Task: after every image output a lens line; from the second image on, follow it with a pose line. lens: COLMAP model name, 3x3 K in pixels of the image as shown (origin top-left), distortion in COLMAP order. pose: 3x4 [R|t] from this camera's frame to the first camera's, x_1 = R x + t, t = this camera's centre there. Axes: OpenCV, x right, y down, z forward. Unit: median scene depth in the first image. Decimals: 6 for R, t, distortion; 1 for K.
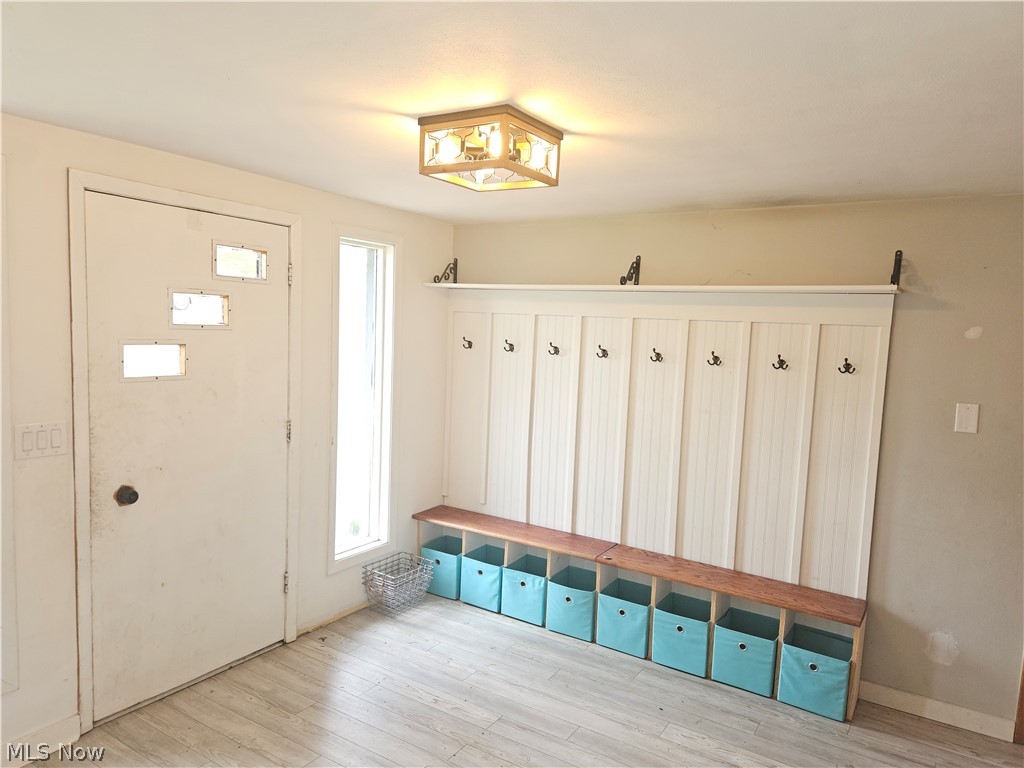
lens RADIAL K [[686.2, 0, 512.0], [0, 686.2, 384.0], [0, 0, 1]] dist [0.070982, -0.066397]
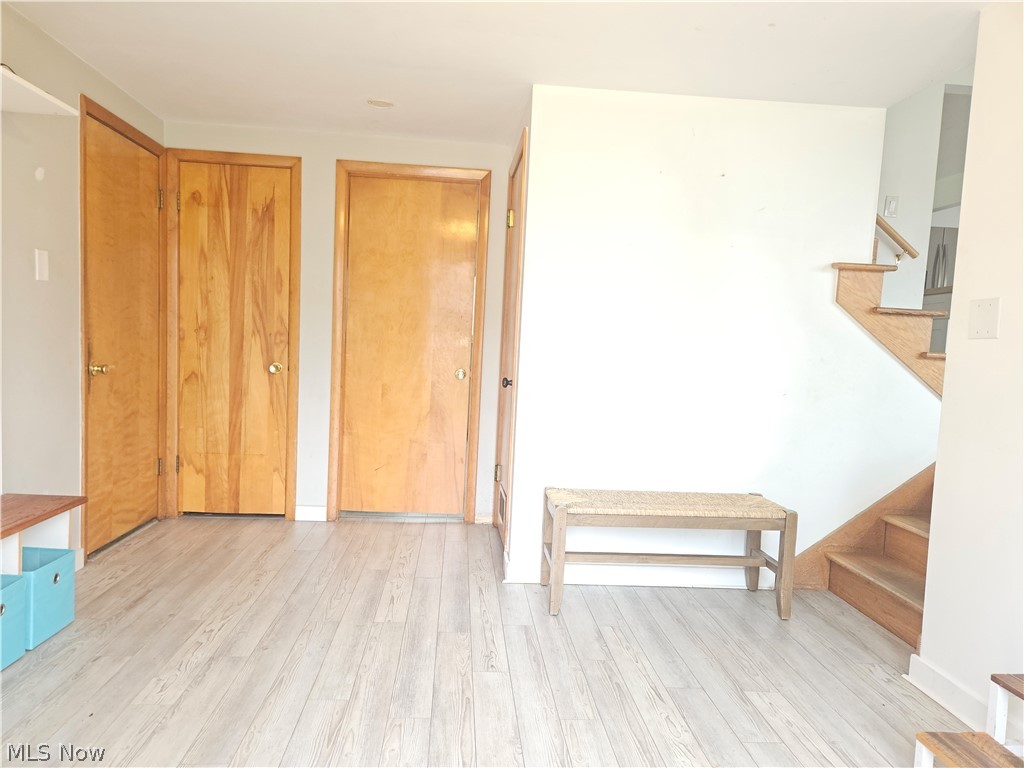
lens RADIAL K [[686.2, 0, 512.0], [0, 686.2, 384.0], [0, 0, 1]] dist [0.070982, -0.066397]
pose [[-0.606493, -0.113211, 0.786988, -0.497967], [-0.005760, 0.990411, 0.138035, 0.069227], [-0.795068, 0.079185, -0.601329, 1.053235]]
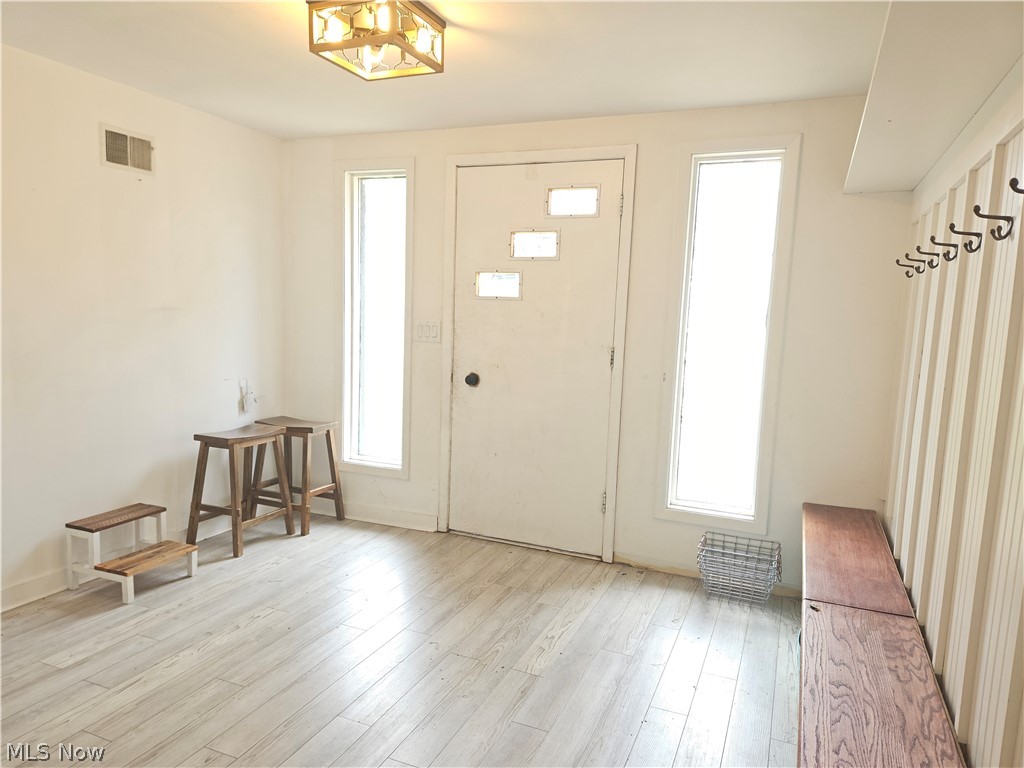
lens RADIAL K [[686.2, 0, 512.0], [0, 686.2, 384.0], [0, 0, 1]] dist [0.070982, -0.066397]
pose [[0.181821, 0.066287, -0.981095, 0.755726], [-0.113189, 0.992504, 0.046082, 0.086729], [0.976795, 0.102670, 0.187961, 0.743490]]
